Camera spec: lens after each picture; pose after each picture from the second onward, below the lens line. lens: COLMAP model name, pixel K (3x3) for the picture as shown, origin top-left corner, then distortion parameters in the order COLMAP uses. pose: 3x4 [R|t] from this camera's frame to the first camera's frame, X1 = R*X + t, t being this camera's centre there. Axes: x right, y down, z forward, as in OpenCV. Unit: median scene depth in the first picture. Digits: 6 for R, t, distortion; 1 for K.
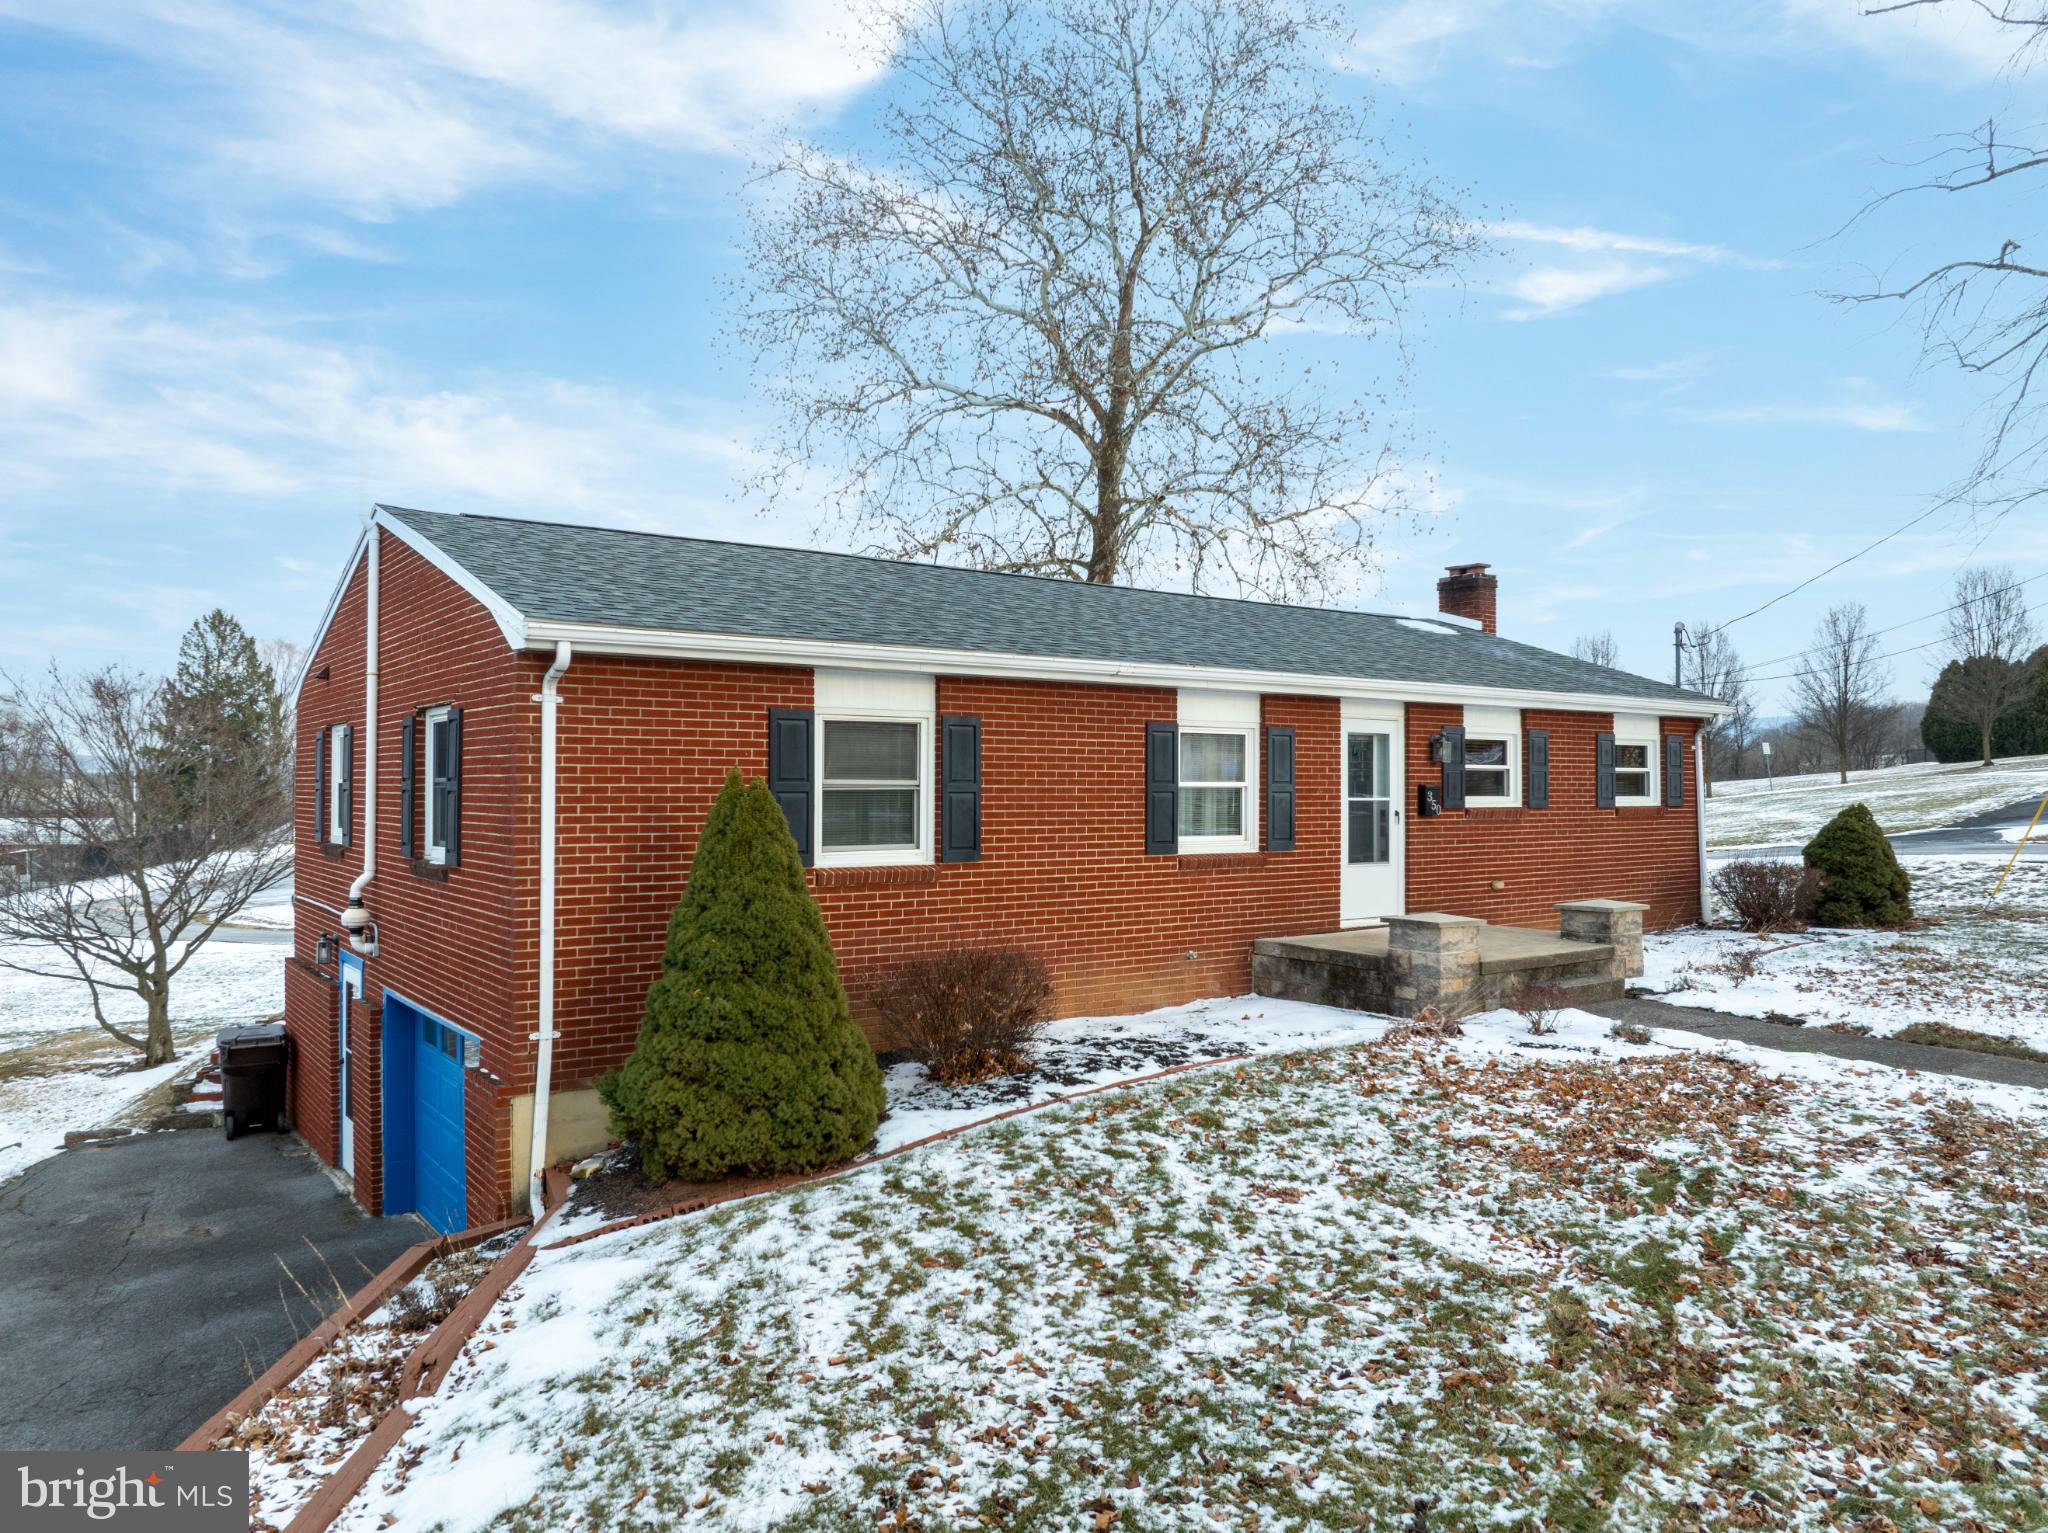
lens RADIAL K [[1442.1, 0, 1024.0], [0, 1442.1, 766.5], [0, 0, 1]] dist [-0.043316, 0.006434]
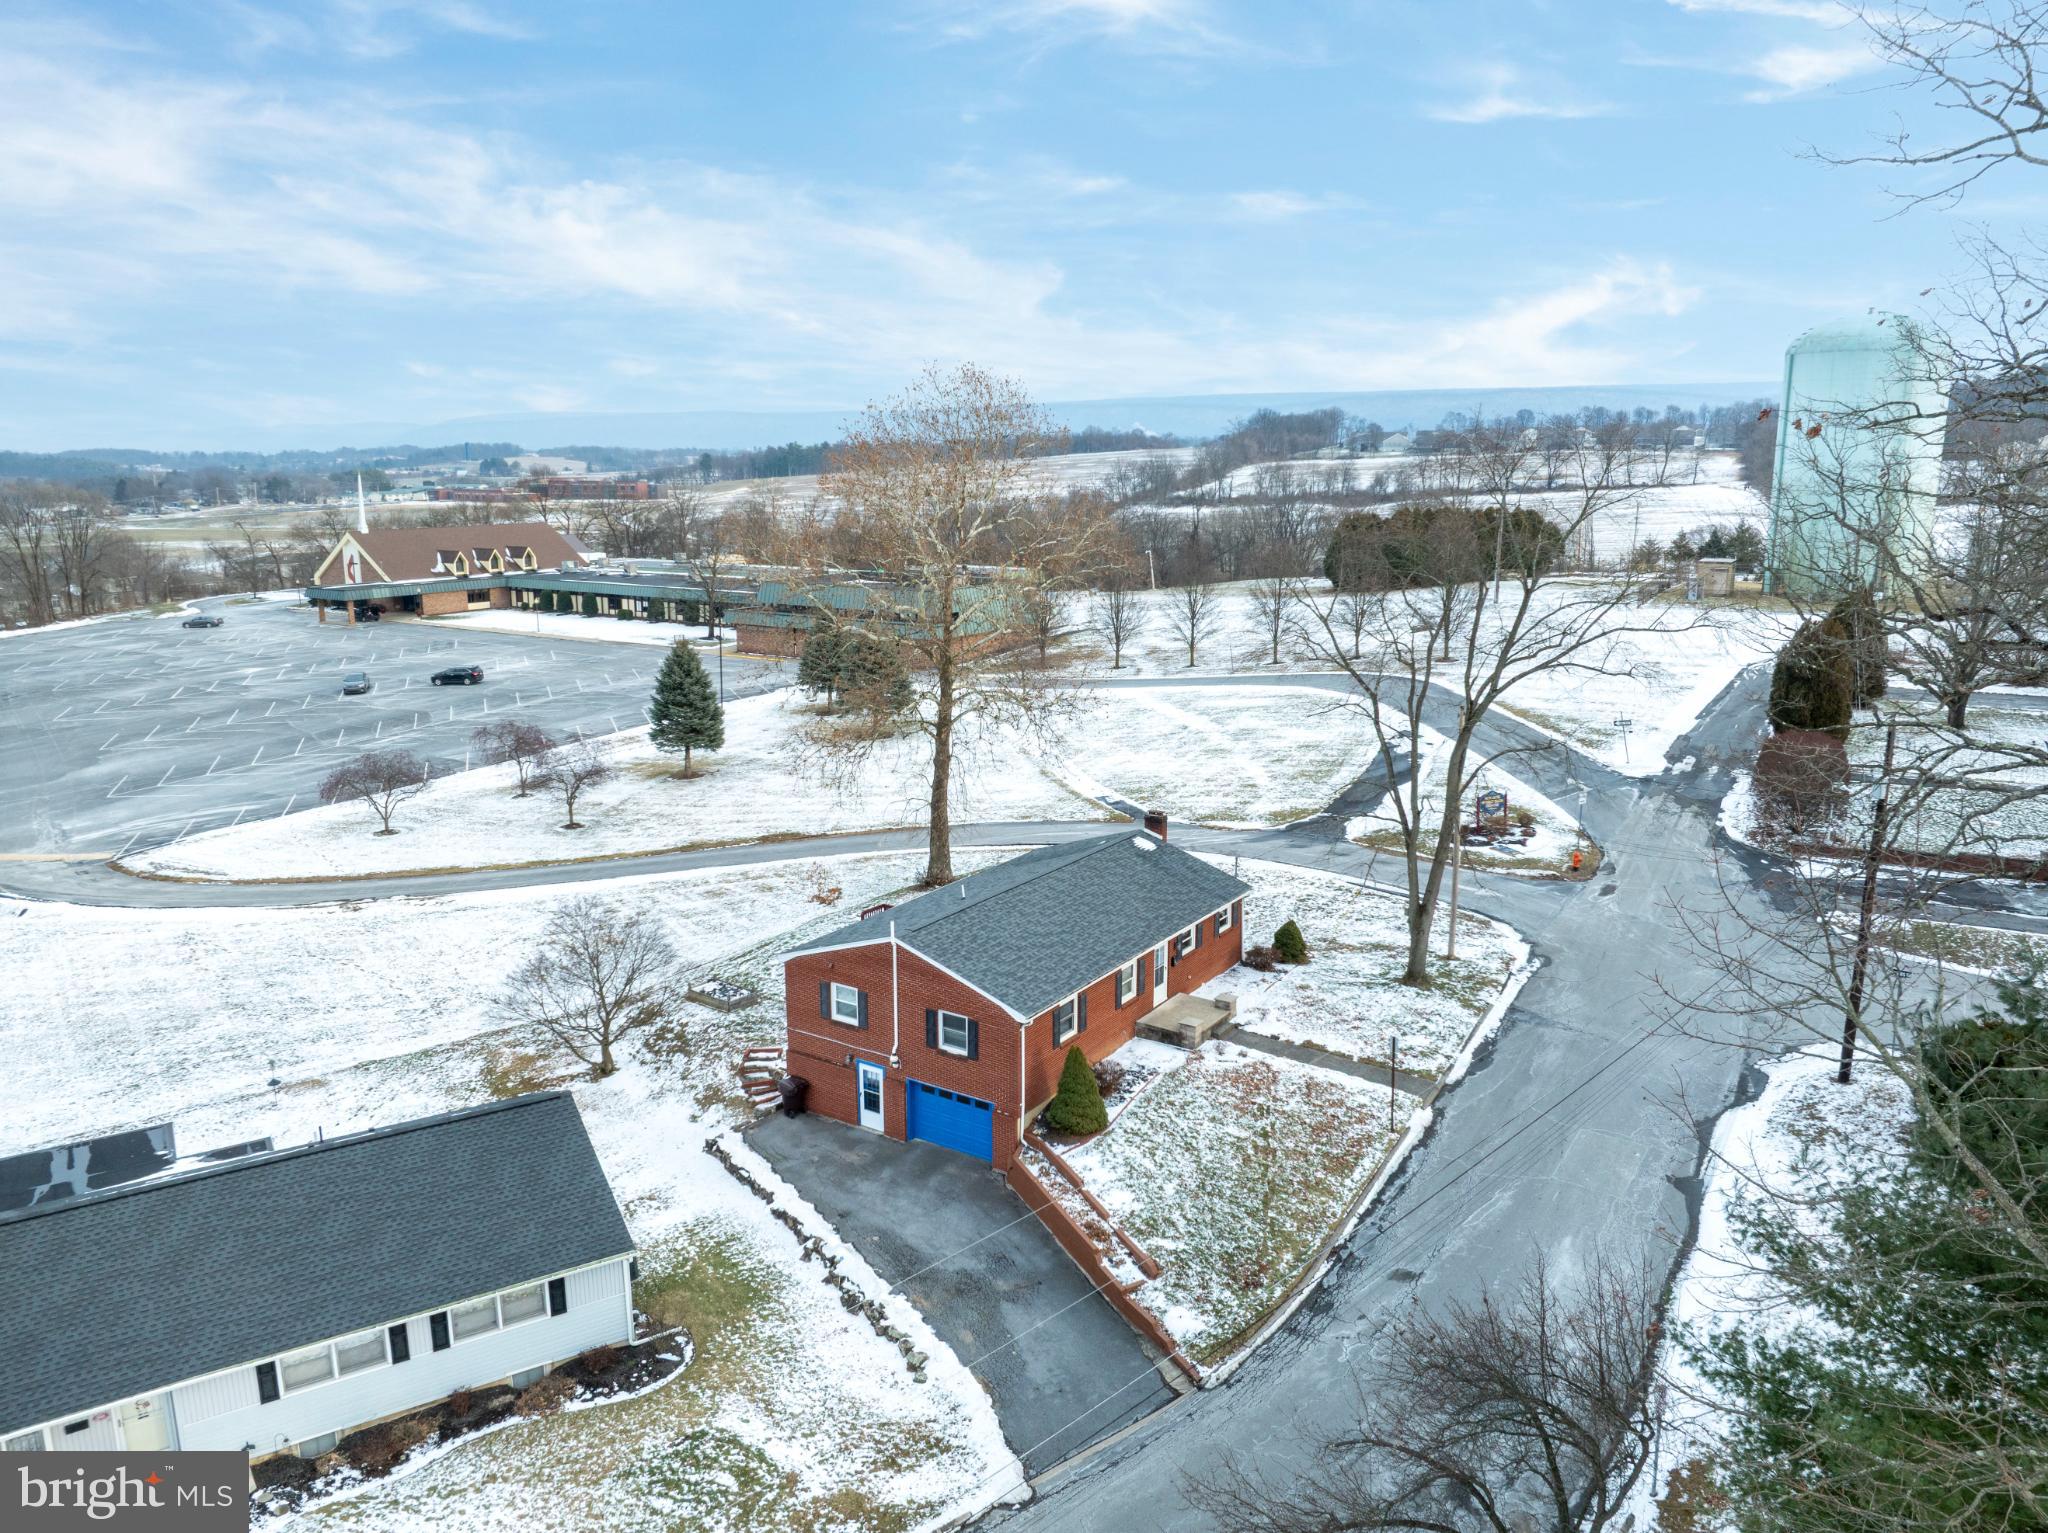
lens RADIAL K [[1443.5, 0, 1024.0], [0, 1443.5, 766.5], [0, 0, 1]] dist [-0.037949, 0.004509]
pose [[0.935387, -0.073737, 0.345853, -1.276085], [-0.004964, 0.975185, 0.221337, -1.275416], [-0.353591, -0.208752, 0.911809, -1.978867]]
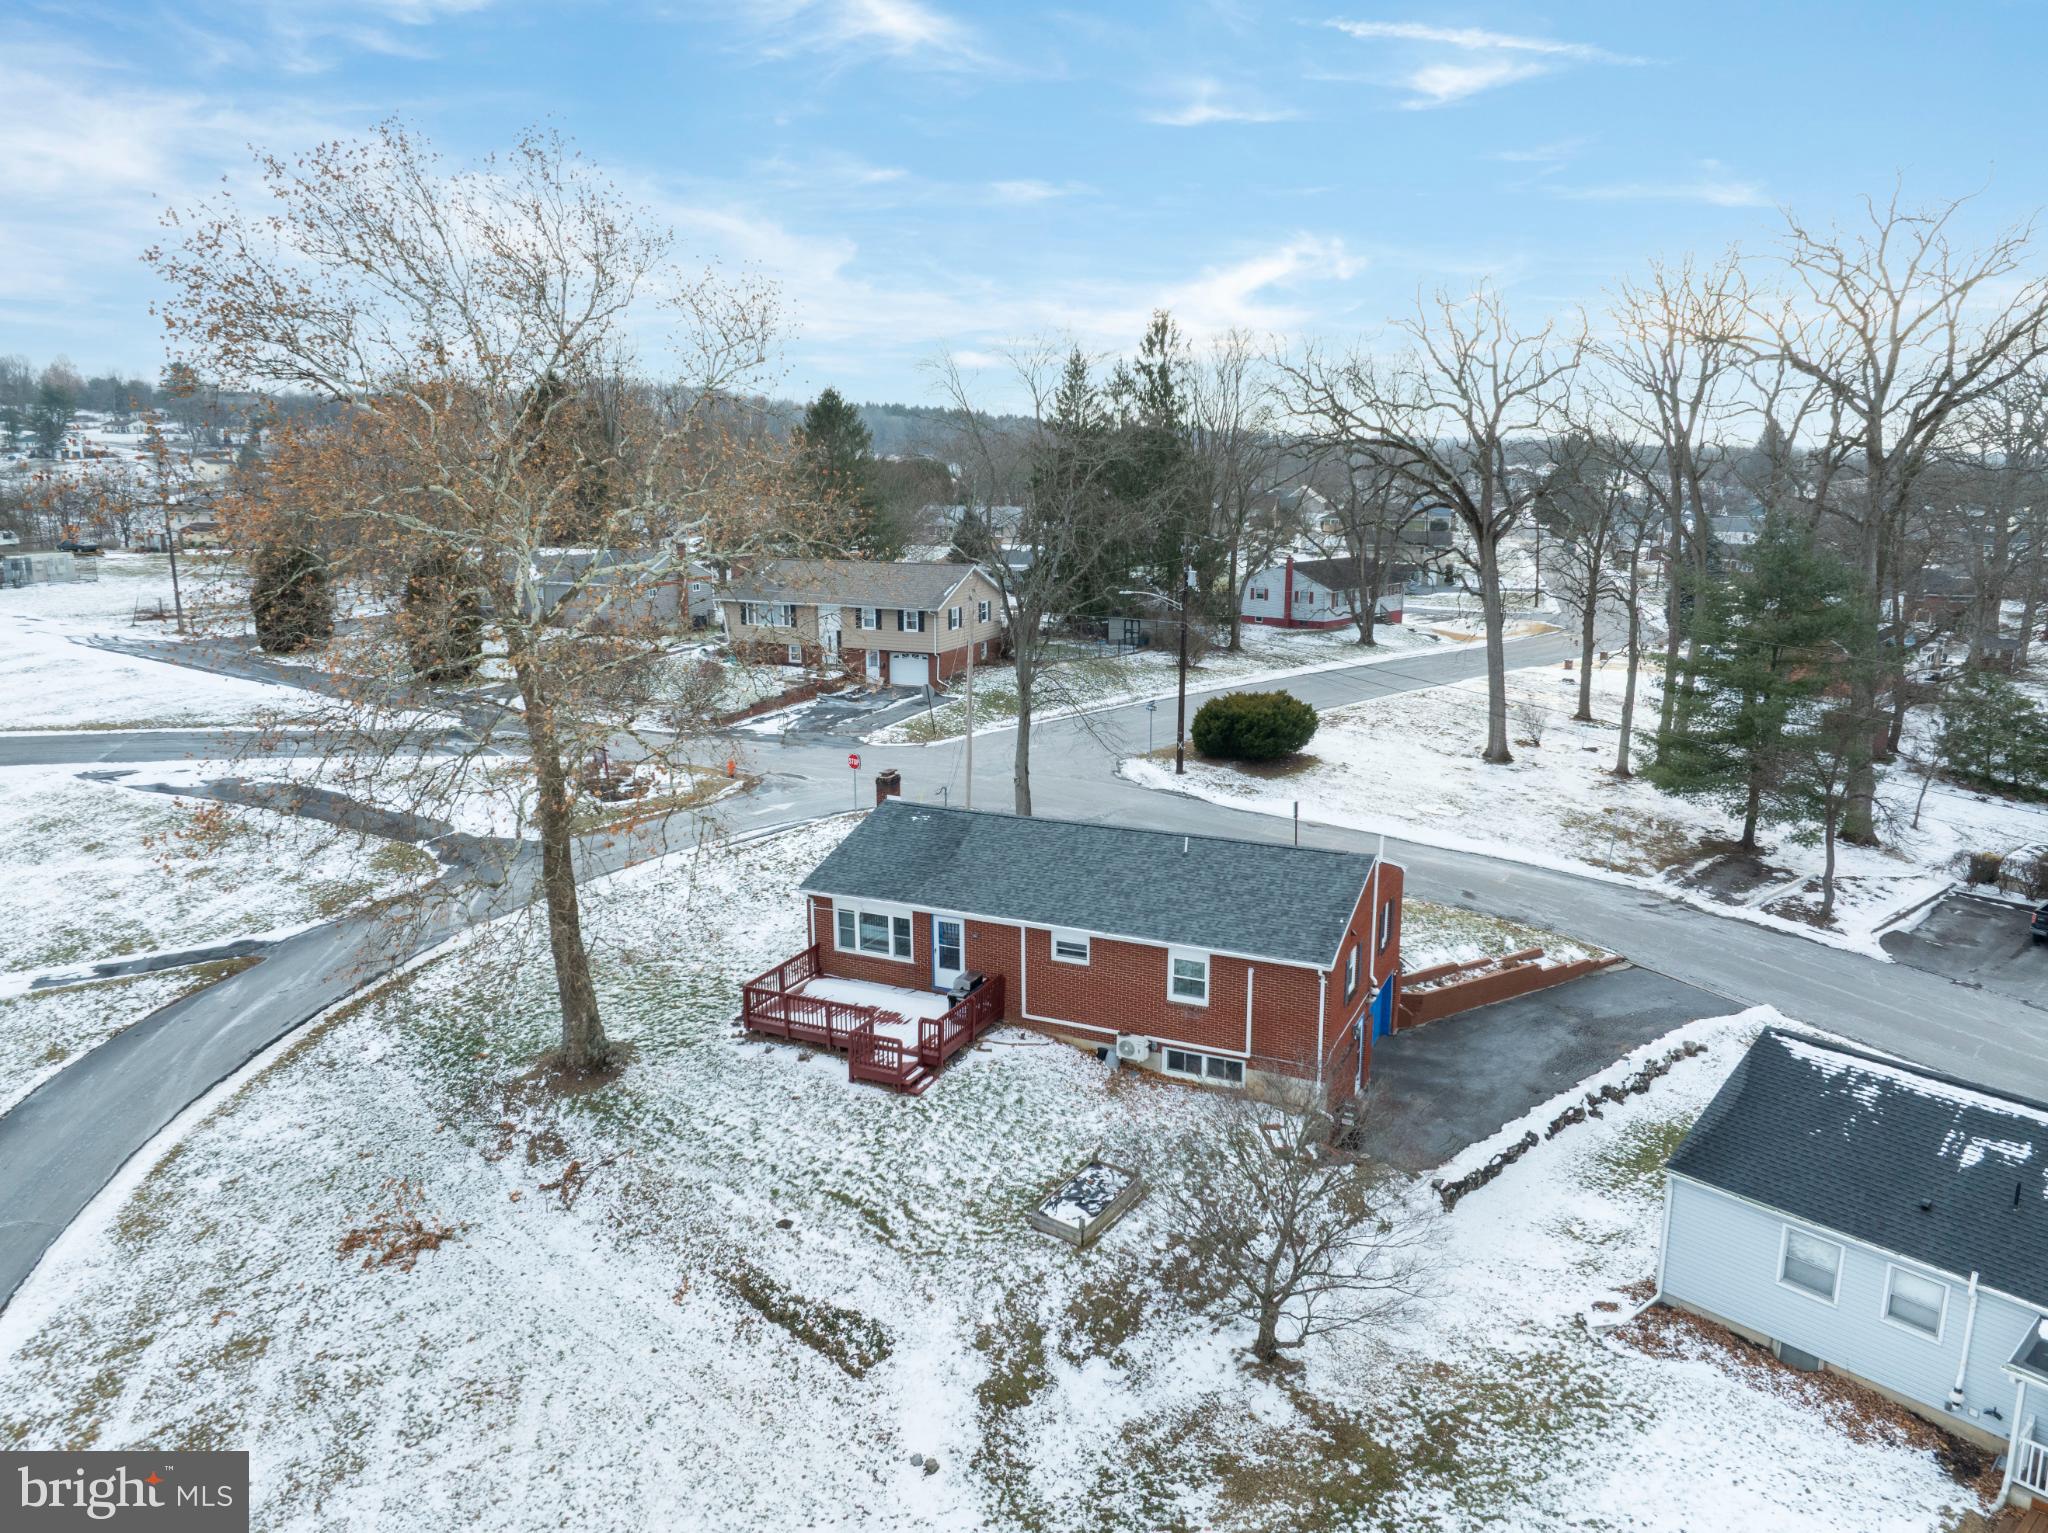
lens RADIAL K [[1443.5, 0, 1024.0], [0, 1443.5, 766.5], [0, 0, 1]] dist [-0.037949, 0.004509]
pose [[-0.485078, -0.189135, 0.853772, -2.561862], [-0.012139, 0.977692, 0.209691, -0.963686], [-0.874386, 0.091353, -0.476553, 2.995151]]
